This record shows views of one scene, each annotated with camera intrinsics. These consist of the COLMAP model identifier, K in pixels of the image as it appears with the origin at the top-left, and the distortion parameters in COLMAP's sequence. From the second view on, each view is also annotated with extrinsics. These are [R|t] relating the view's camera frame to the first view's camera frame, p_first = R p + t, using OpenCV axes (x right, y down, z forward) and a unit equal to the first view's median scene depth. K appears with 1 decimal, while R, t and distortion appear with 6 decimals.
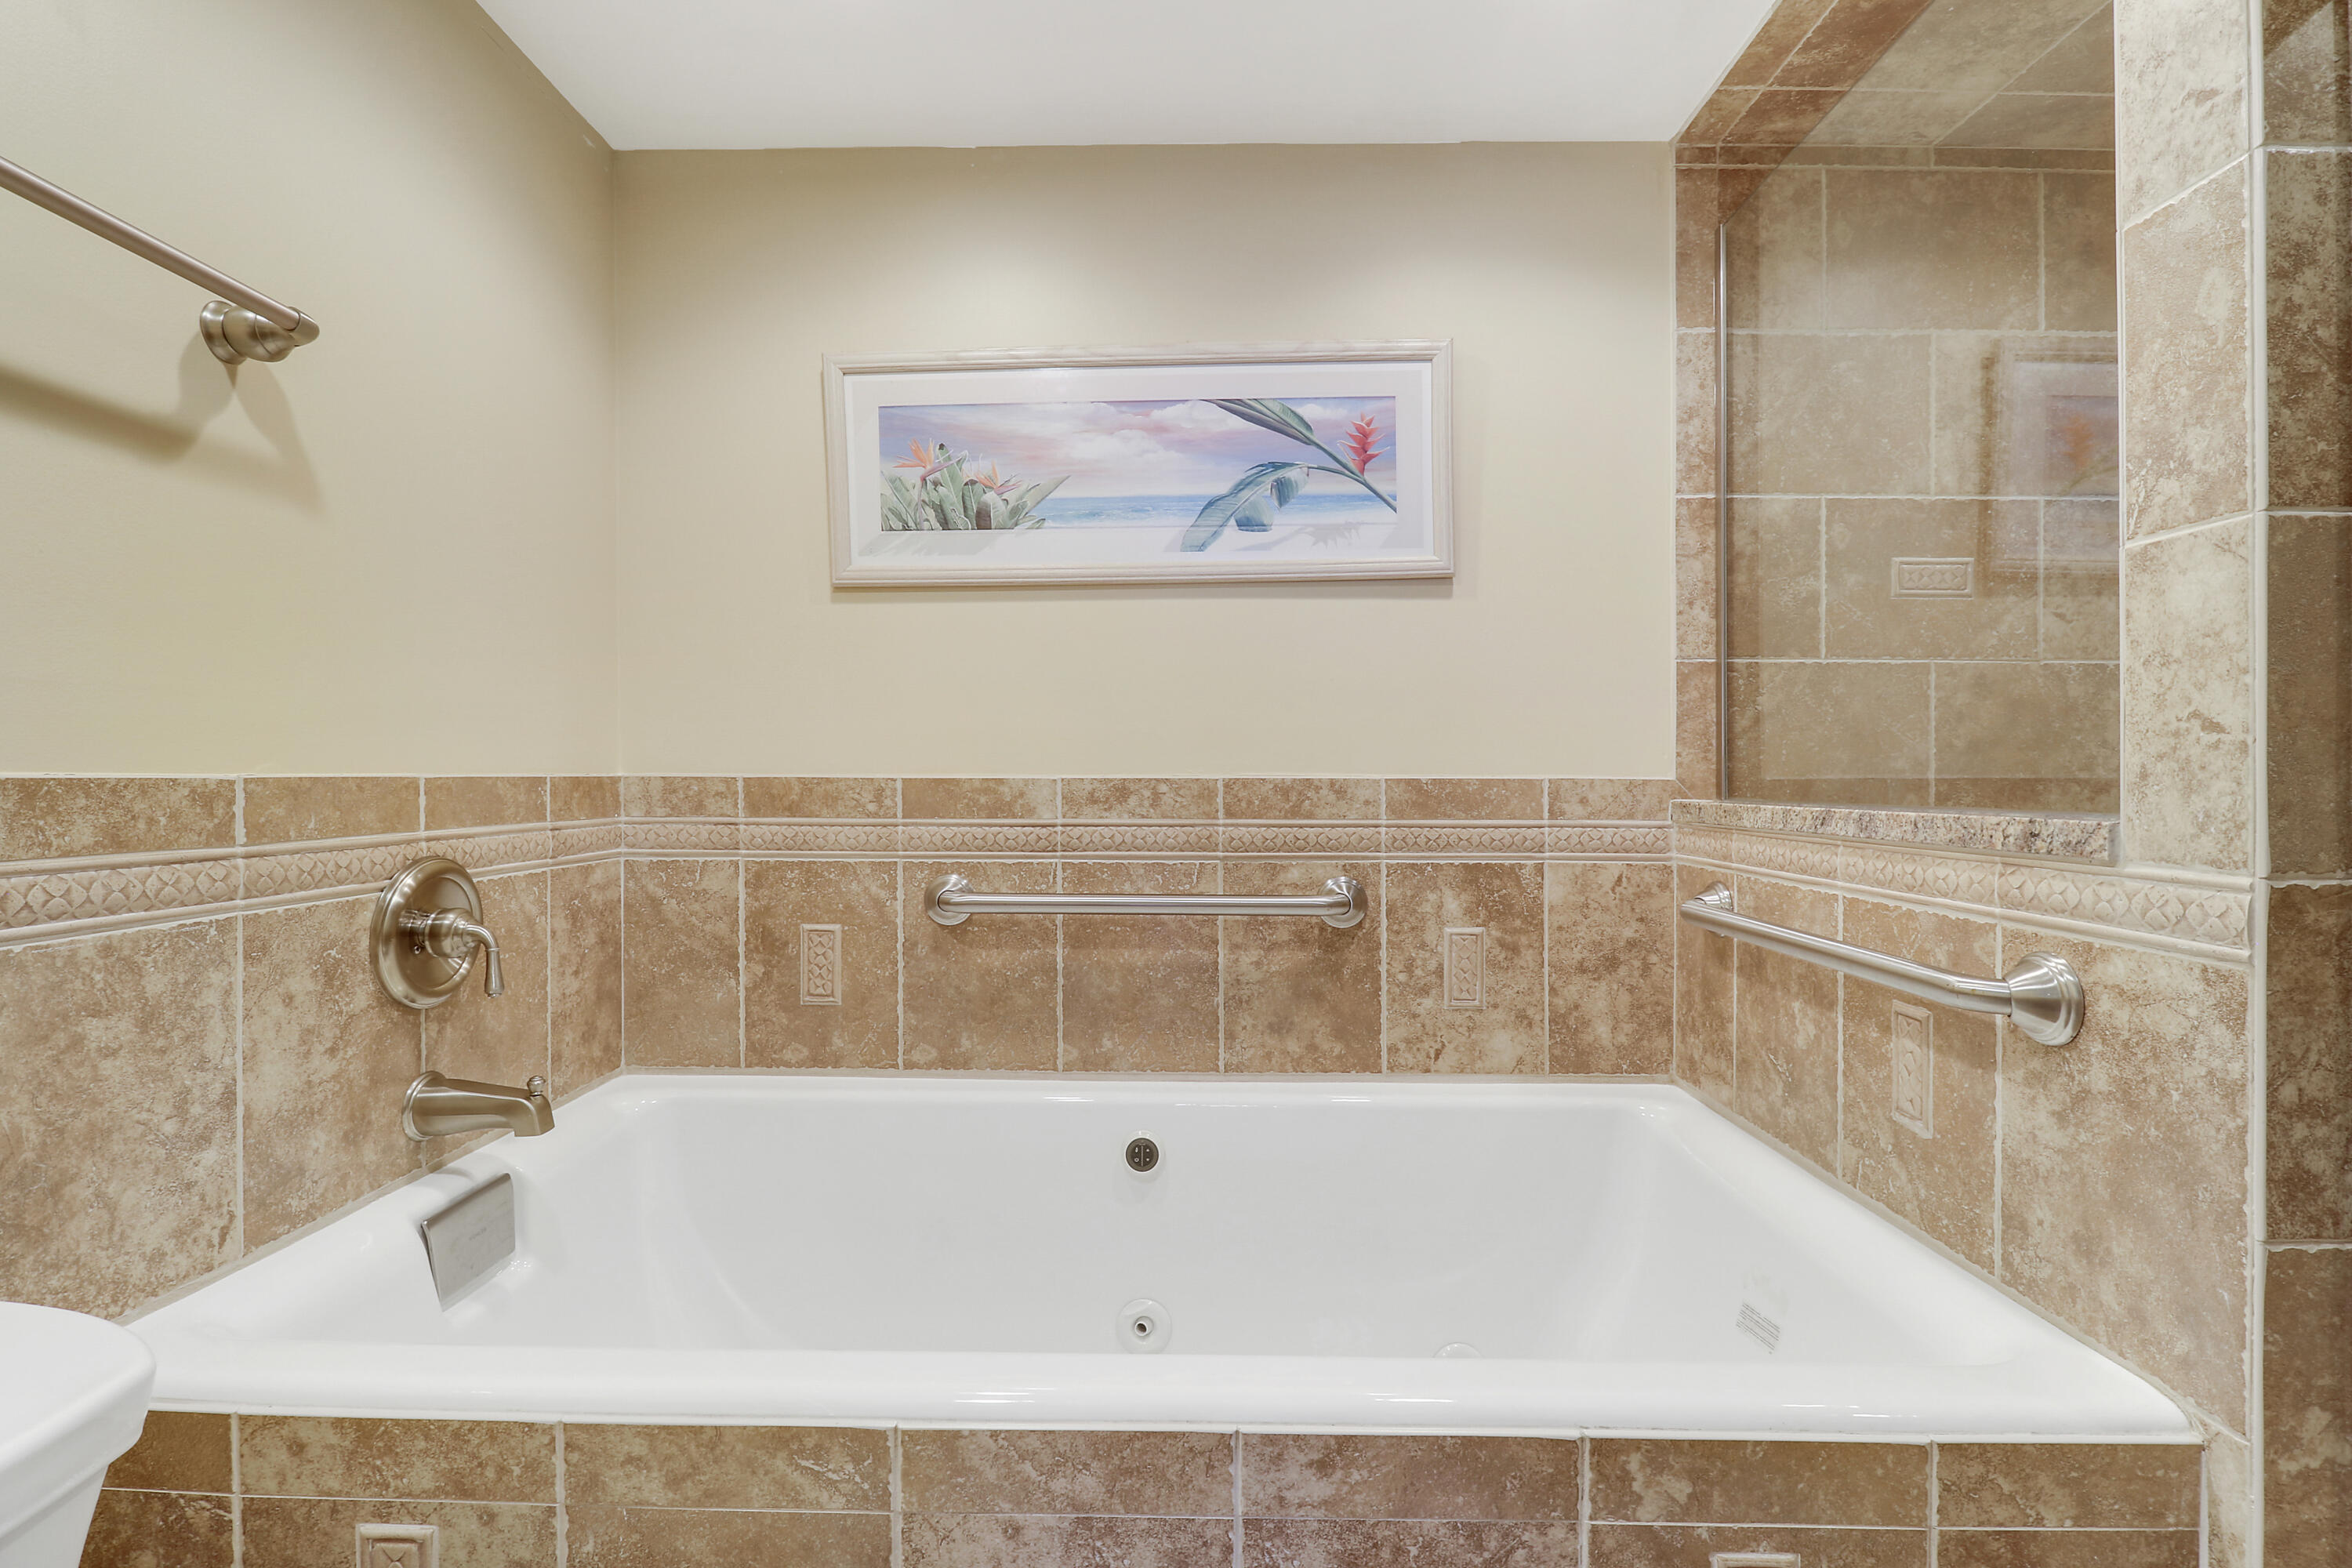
lens RADIAL K [[1089.0, 0, 1171.6], [0, 1089.0, 794.5], [0, 0, 1]] dist [-0.022771, -0.005031]
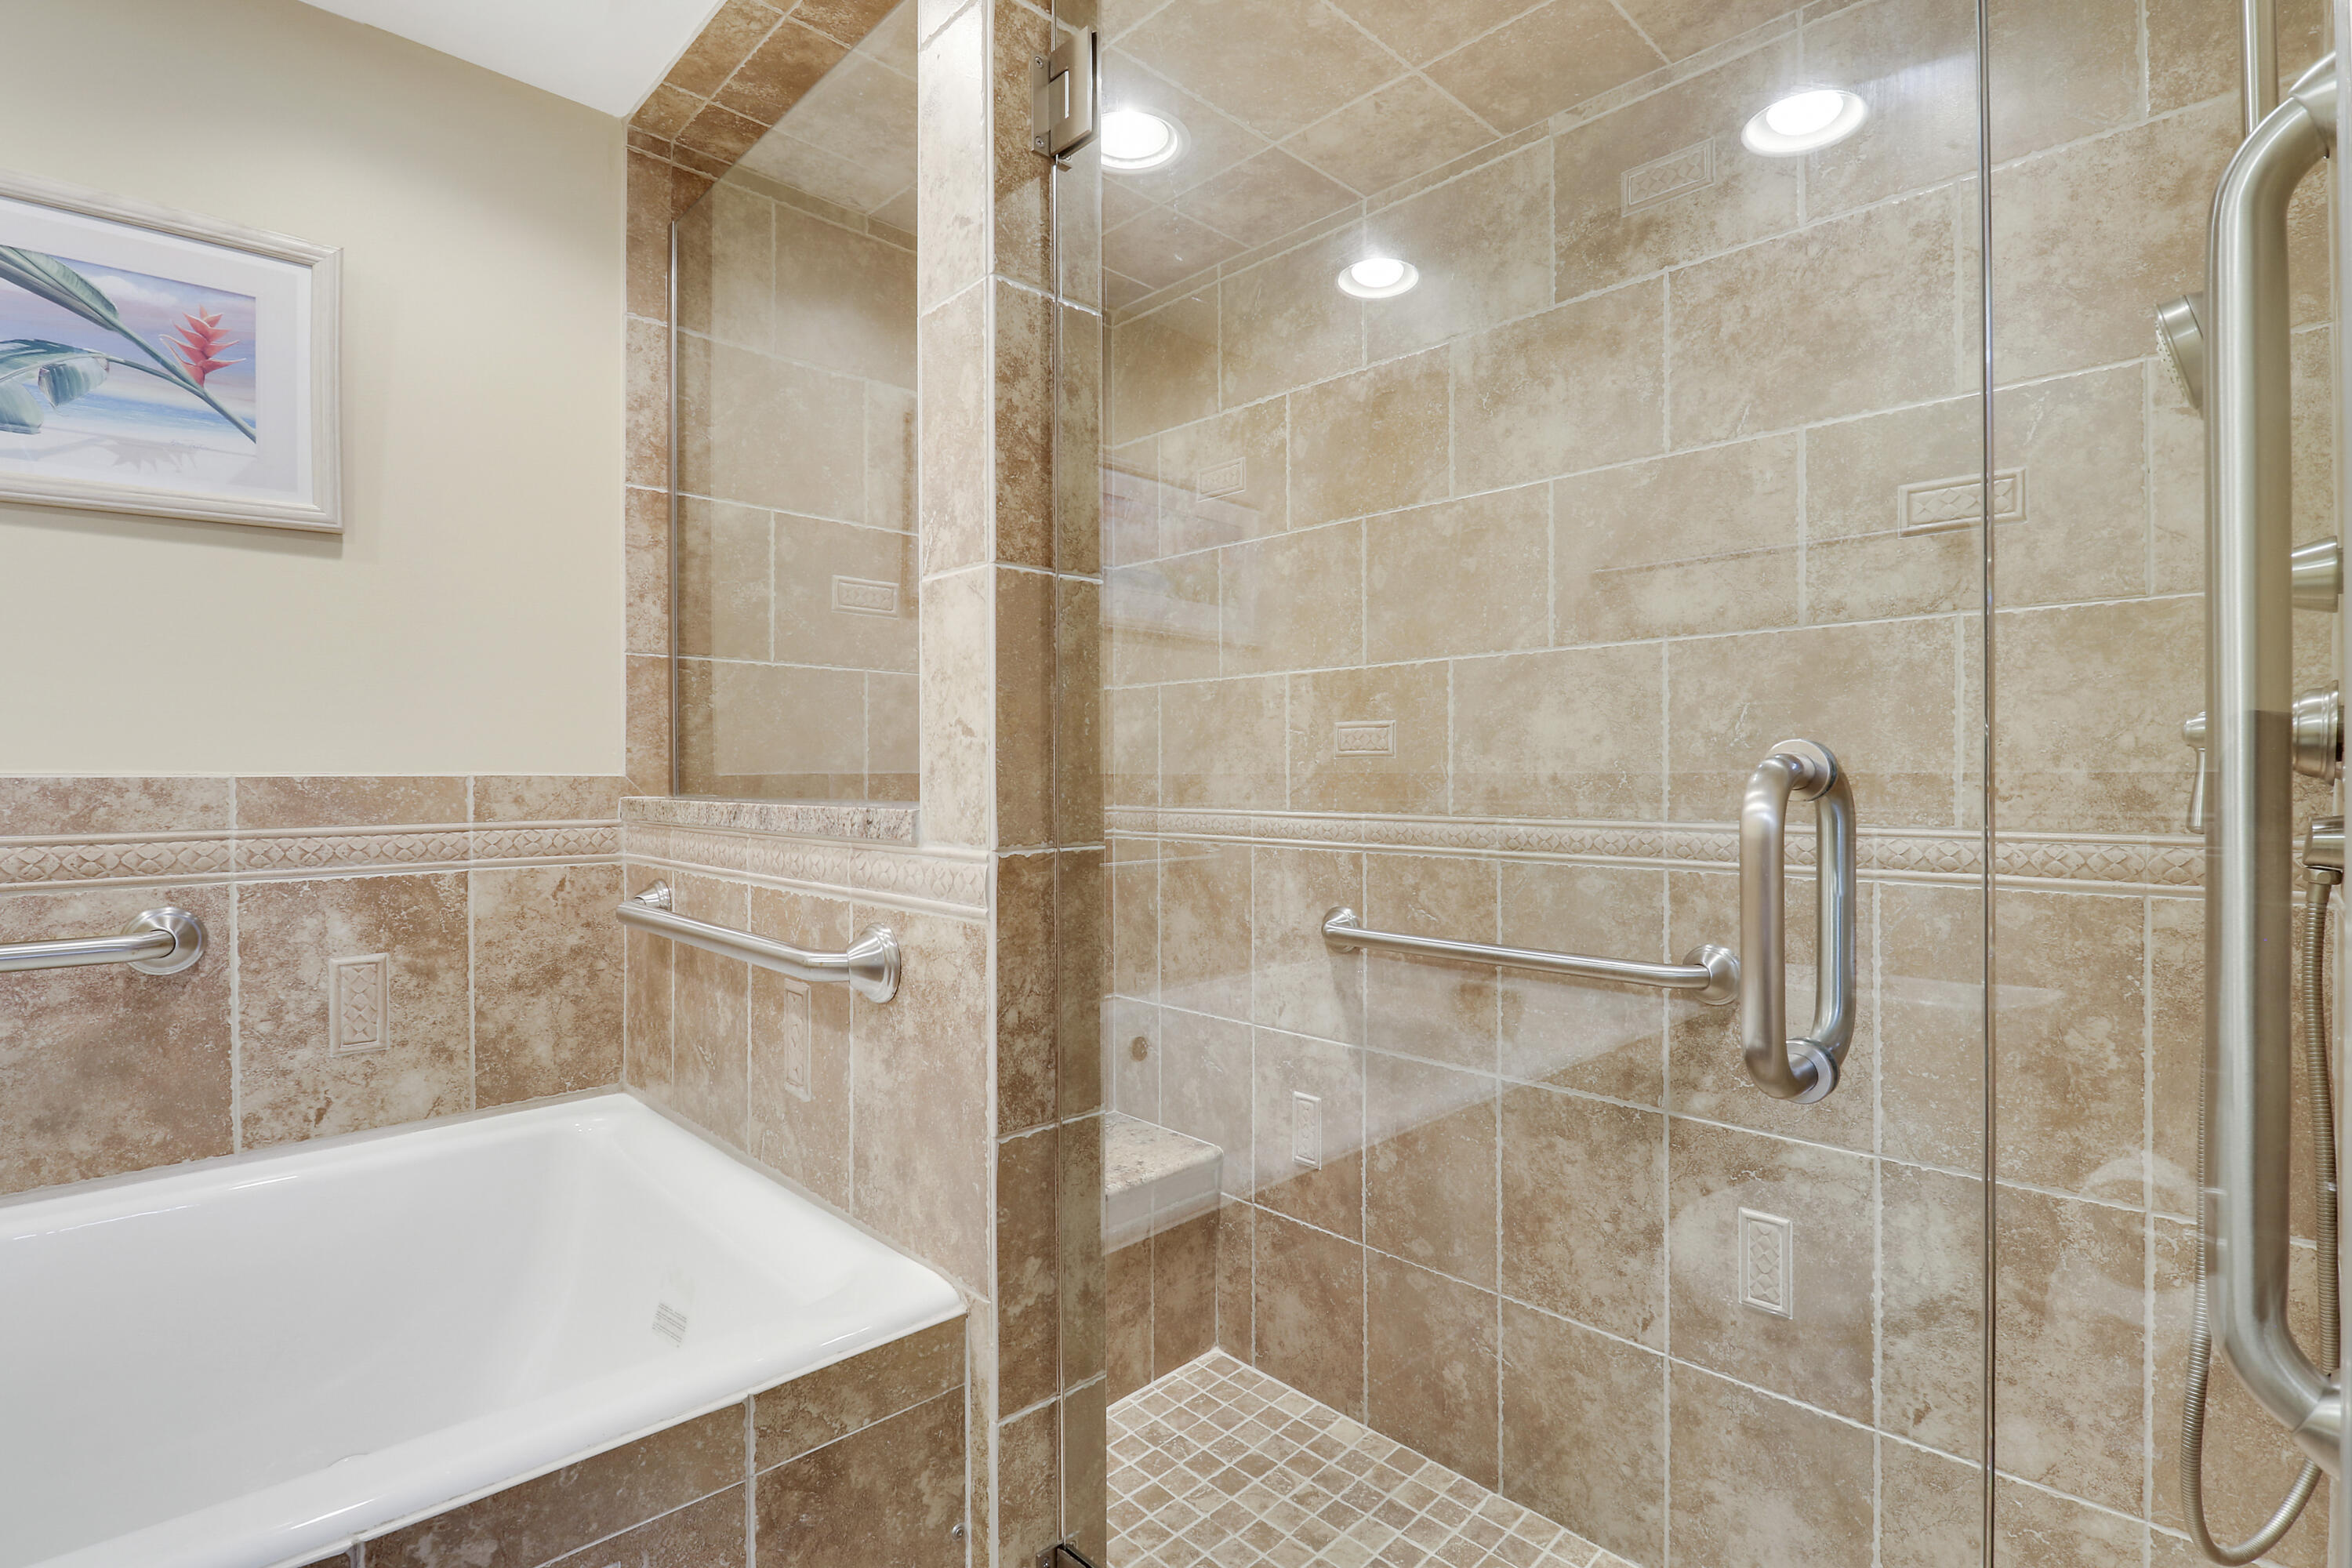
lens RADIAL K [[1089.0, 0, 1191.0], [0, 1089.0, 783.8], [0, 0, 1]] dist [-0.022771, -0.005031]
pose [[0.678998, -0.010868, 0.734060, 0.128809], [0.016160, 0.999869, -0.000143, 0.001441], [-0.733962, 0.011959, 0.679085, -0.036716]]
